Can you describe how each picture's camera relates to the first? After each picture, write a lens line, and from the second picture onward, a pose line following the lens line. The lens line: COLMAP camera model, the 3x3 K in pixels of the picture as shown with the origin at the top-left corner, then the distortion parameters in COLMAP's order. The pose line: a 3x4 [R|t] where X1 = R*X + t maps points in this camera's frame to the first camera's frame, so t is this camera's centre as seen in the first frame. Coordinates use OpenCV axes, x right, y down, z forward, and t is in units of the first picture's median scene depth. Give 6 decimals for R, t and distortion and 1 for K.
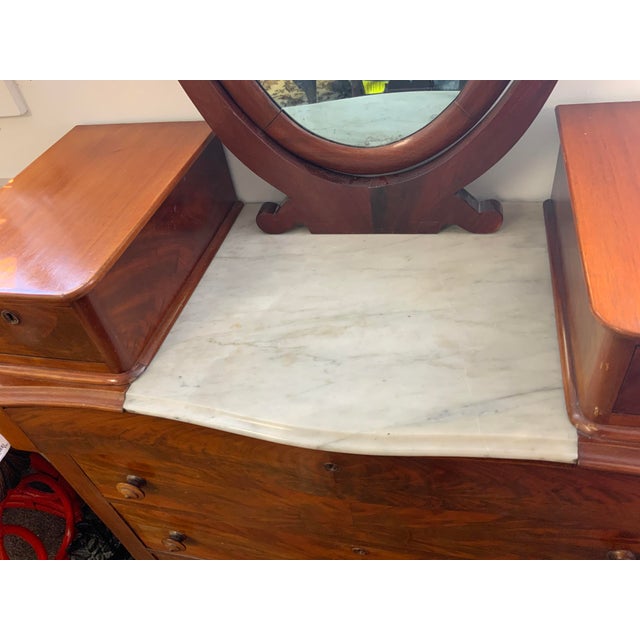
lens RADIAL K [[527.0, 0, 324.3], [0, 527.0, 313.8], [0, 0, 1]] dist [0.065157, -0.113932]
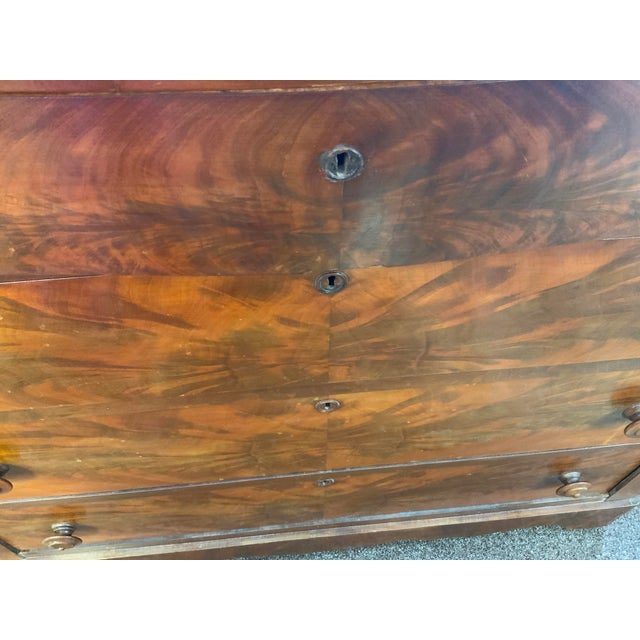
lens RADIAL K [[527.0, 0, 318.8], [0, 527.0, 314.4], [0, 0, 1]] dist [0.065157, -0.113932]
pose [[0.939091, -0.169021, 0.299234, -0.127352], [0.123902, 0.978657, 0.163944, 0.293536], [-0.320558, -0.116883, 0.939990, 0.538163]]
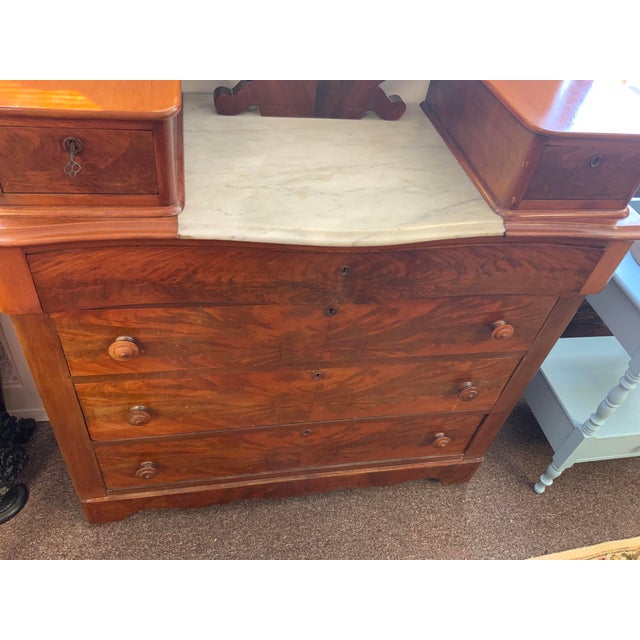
lens RADIAL K [[527.0, 0, 321.3], [0, 527.0, 315.9], [0, 0, 1]] dist [0.065157, -0.113932]
pose [[0.882884, -0.099727, 0.458879, -0.588624], [0.087730, 0.995013, 0.047452, 0.294792], [-0.461323, -0.001637, 0.887231, -0.144664]]
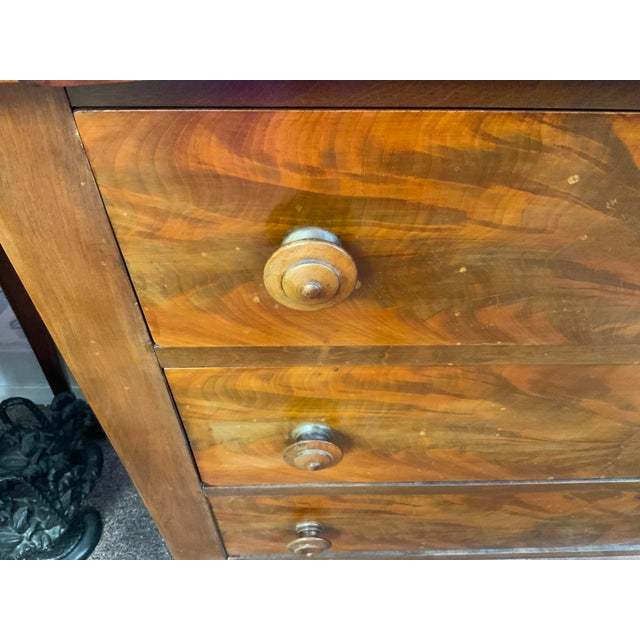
lens RADIAL K [[527.0, 0, 322.1], [0, 527.0, 316.7], [0, 0, 1]] dist [0.065157, -0.113932]
pose [[0.955428, -0.087449, 0.281974, -0.534241], [0.062103, 0.993284, 0.097619, 0.388463], [-0.288617, -0.075756, 0.954443, 0.823312]]
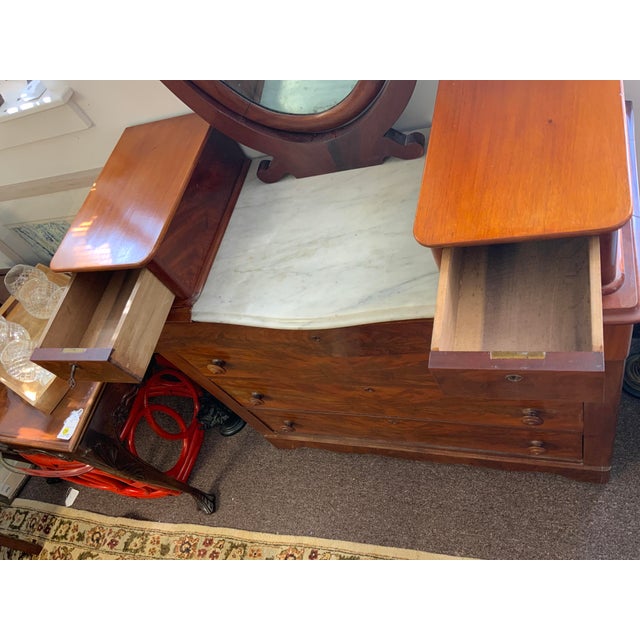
lens RADIAL K [[527.0, 0, 327.0], [0, 527.0, 311.0], [0, 0, 1]] dist [0.065157, -0.113932]
pose [[0.970563, -0.137273, -0.197895, 0.329841], [0.176345, 0.964677, 0.195707, -0.089684], [0.164040, -0.224844, 0.960487, -0.463415]]
